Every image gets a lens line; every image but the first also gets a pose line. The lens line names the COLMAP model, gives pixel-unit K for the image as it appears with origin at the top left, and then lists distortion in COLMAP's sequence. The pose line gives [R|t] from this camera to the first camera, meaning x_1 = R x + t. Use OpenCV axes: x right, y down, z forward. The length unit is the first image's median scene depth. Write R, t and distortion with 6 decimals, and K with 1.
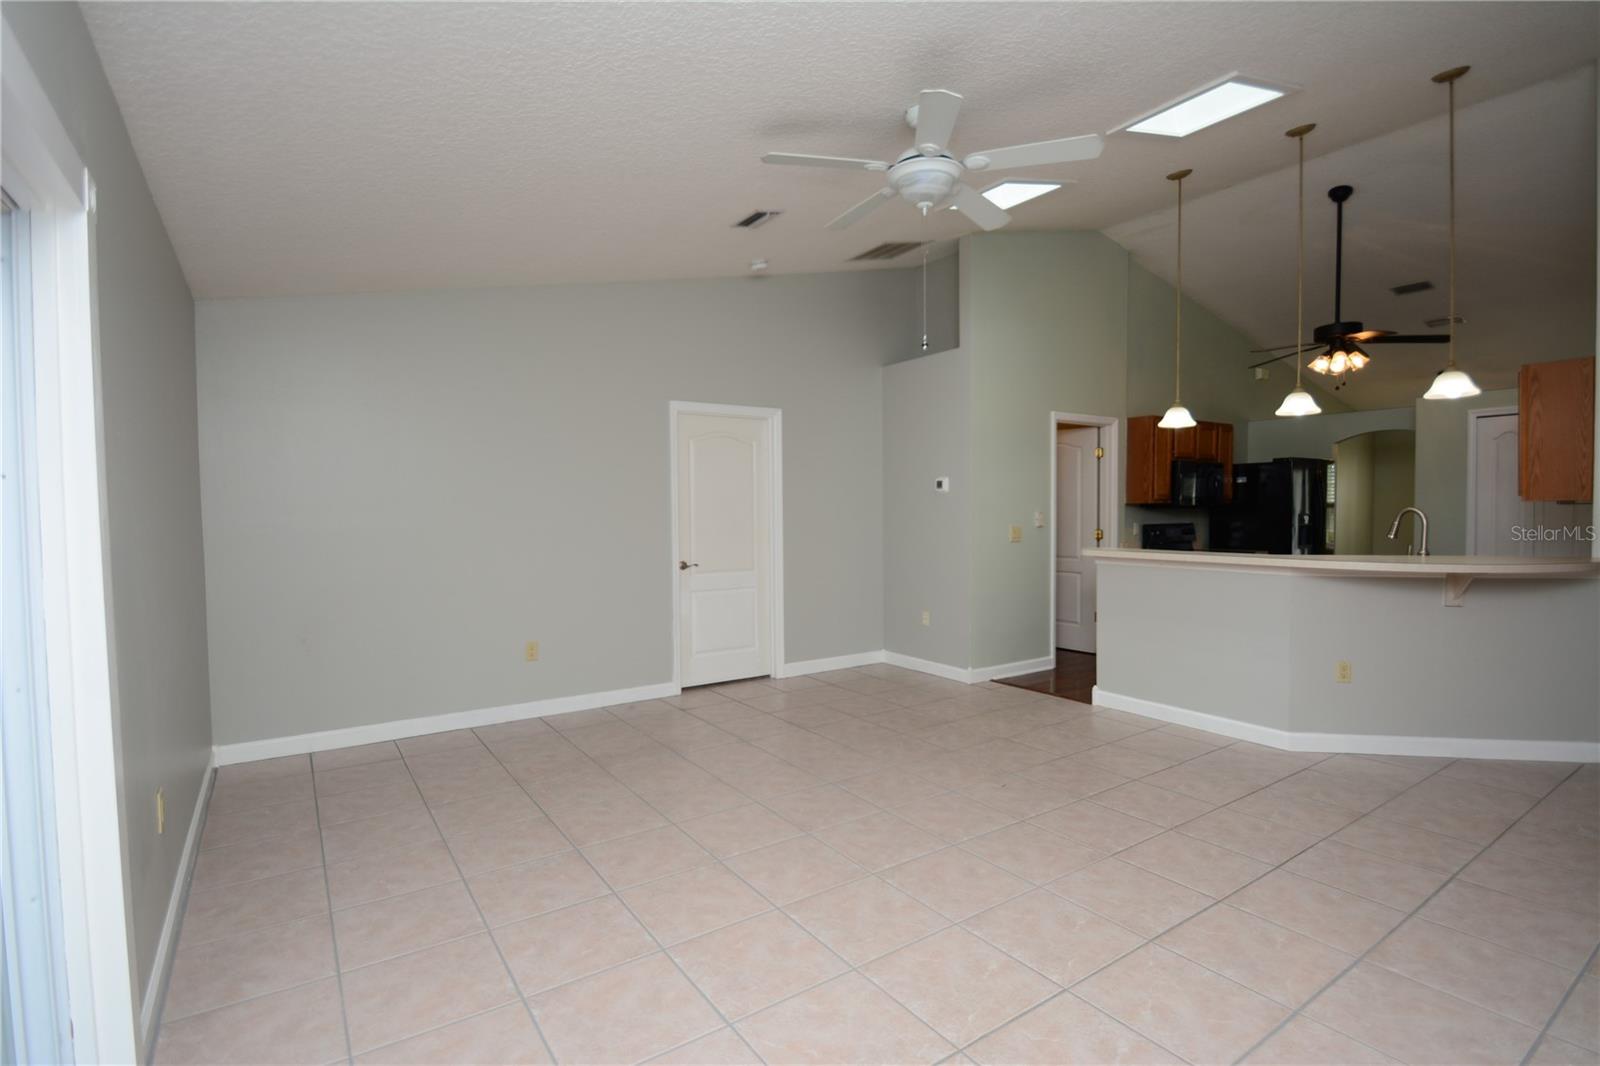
lens RADIAL K [[755.8, 0, 800.5], [0, 755.8, 538.6], [0, 0, 1]] dist [0.003633, -0.017413]
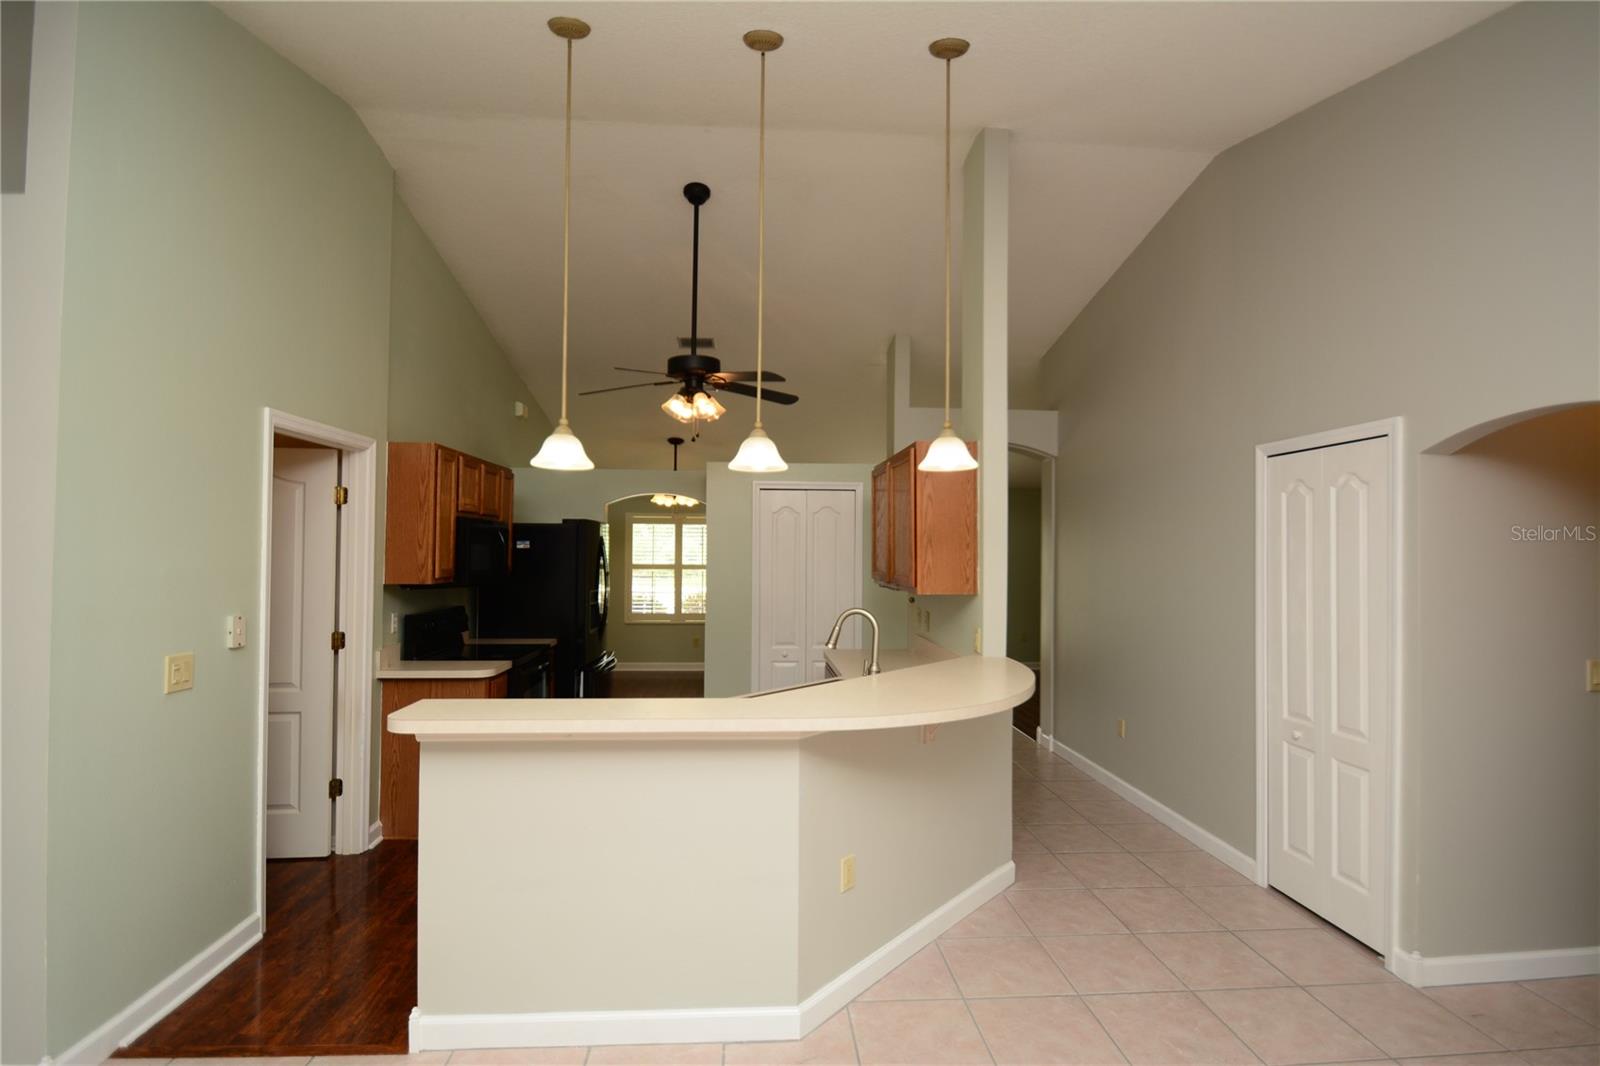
lens RADIAL K [[761.9, 0, 801.1], [0, 761.9, 536.8], [0, 0, 1]] dist [0.011068, -0.017381]
pose [[0.499495, 0.027060, 0.865894, 0.084979], [0.021516, 0.998816, -0.043626, -0.059078], [-0.866049, 0.040421, 0.498322, 0.484439]]
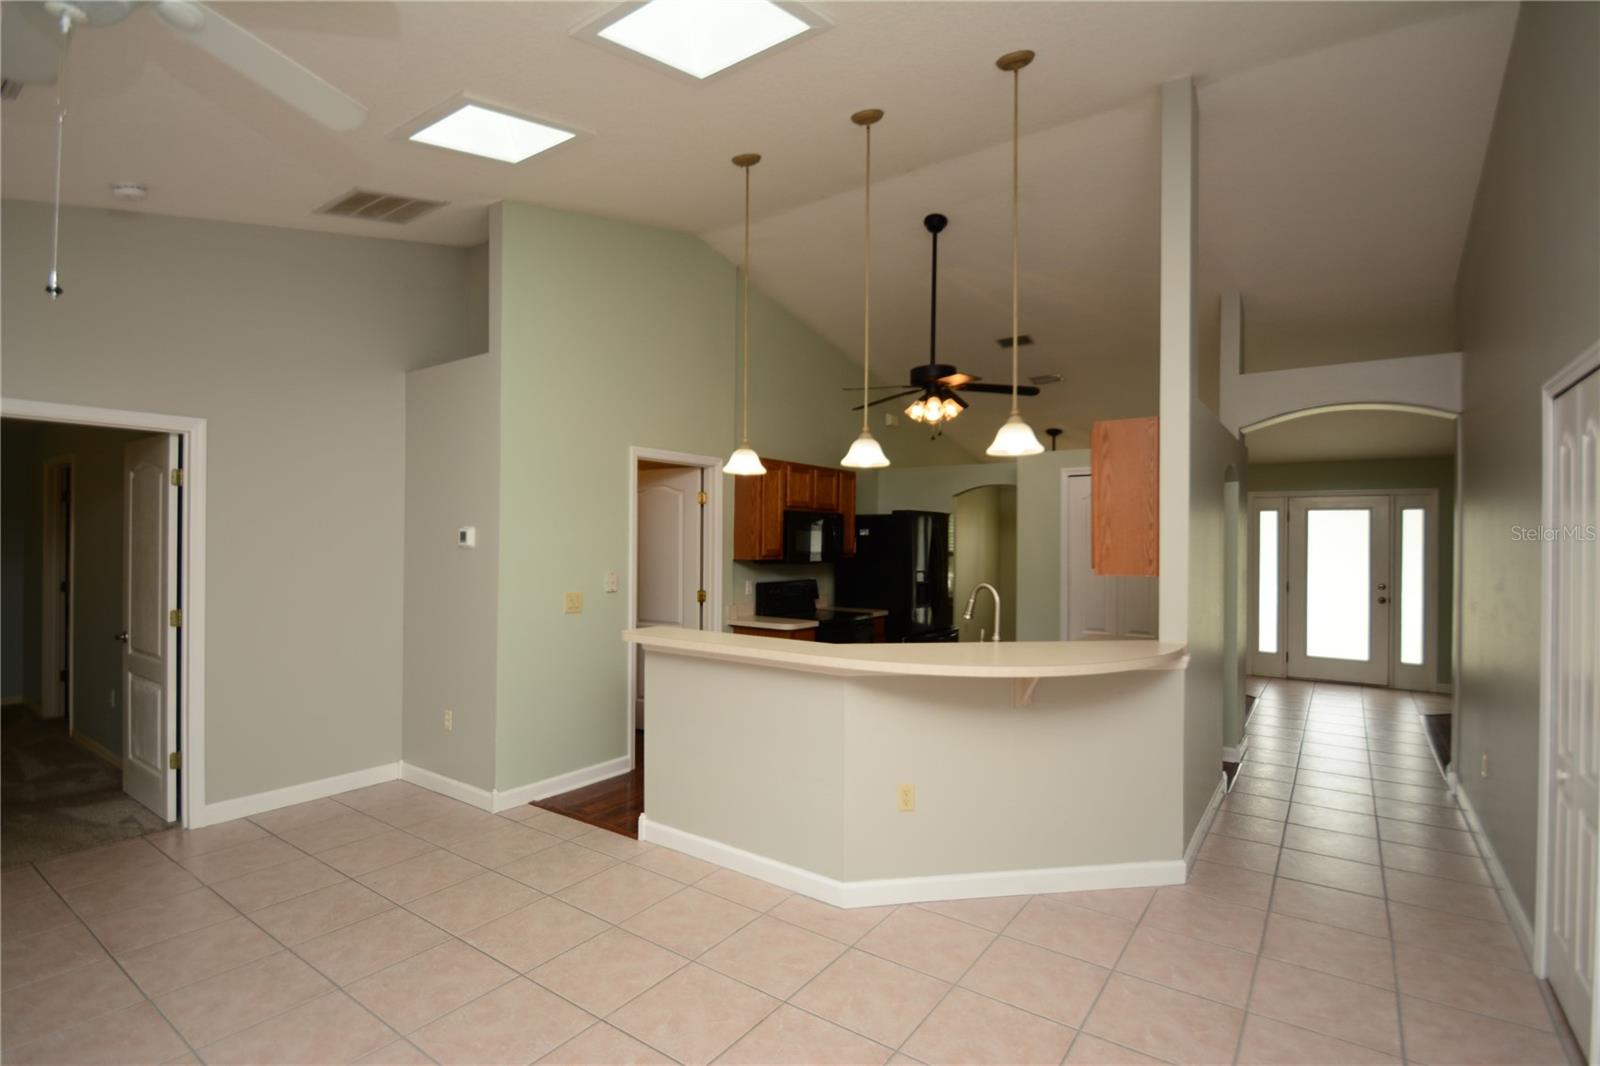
lens RADIAL K [[761.9, 0, 801.1], [0, 761.9, 536.8], [0, 0, 1]] dist [0.011068, -0.017381]
pose [[0.935960, 0.016428, 0.351722, 0.233910], [-0.001413, 0.999078, -0.042906, -0.040807], [-0.352102, 0.039661, 0.935121, 0.200192]]
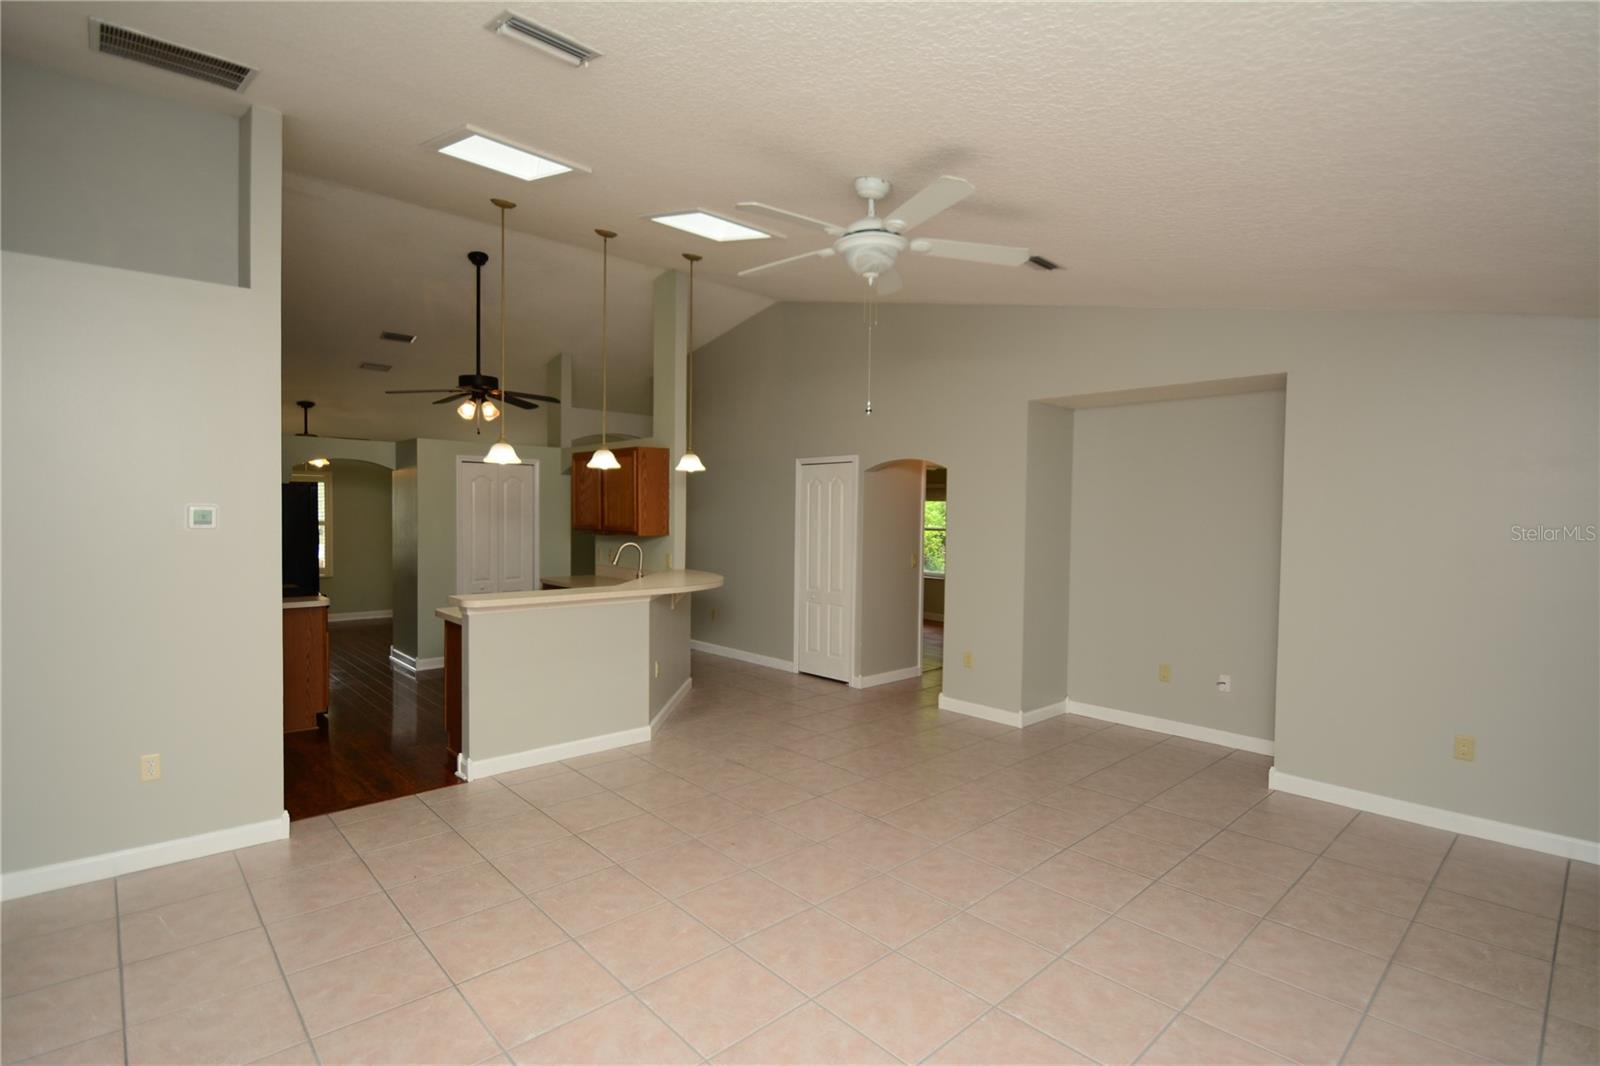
lens RADIAL K [[761.9, 0, 801.1], [0, 761.9, 536.8], [0, 0, 1]] dist [0.011068, -0.017381]
pose [[-0.150161, -0.026329, 0.988311, -0.450969], [0.028456, 0.999116, 0.030940, -0.062856], [-0.988252, 0.032769, -0.149279, 0.656871]]
